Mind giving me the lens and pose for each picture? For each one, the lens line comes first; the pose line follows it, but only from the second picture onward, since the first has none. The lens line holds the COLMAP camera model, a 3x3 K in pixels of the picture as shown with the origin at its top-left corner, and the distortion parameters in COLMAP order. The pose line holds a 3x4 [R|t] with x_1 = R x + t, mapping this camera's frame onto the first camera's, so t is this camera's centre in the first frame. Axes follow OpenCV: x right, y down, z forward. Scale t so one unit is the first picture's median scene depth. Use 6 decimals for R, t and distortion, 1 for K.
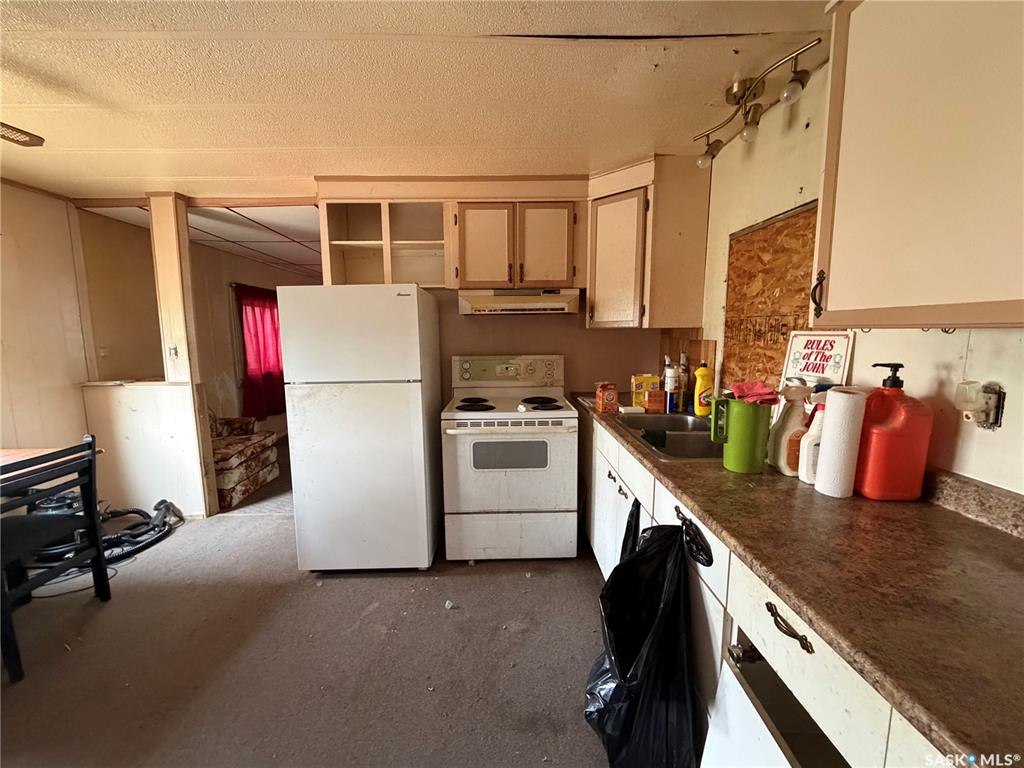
lens RADIAL K [[403.0, 0, 511.1], [0, 403.0, 380.2], [0, 0, 1]] dist [0.000046, -0.000102]
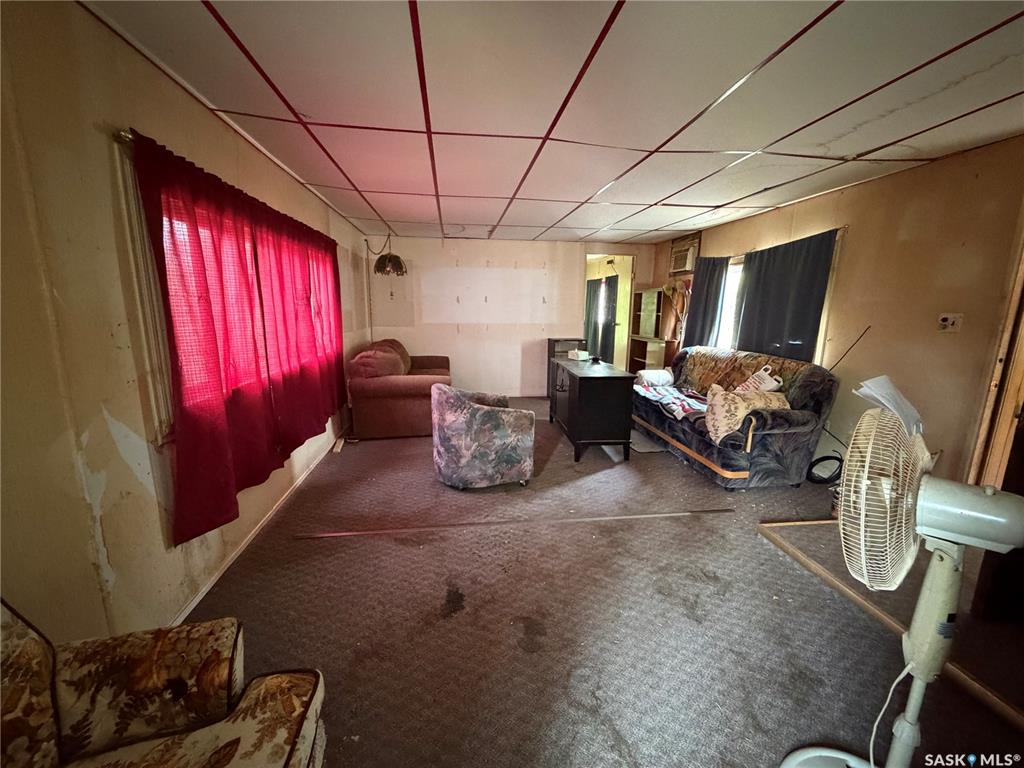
lens RADIAL K [[403.0, 0, 510.3], [0, 403.0, 381.5], [0, 0, 1]] dist [0.000046, -0.000102]
pose [[0.992615, -0.000680, 0.121309, -0.414082], [-0.006373, 0.998311, 0.057741, -0.060807], [-0.121143, -0.058088, 0.990934, 0.616712]]
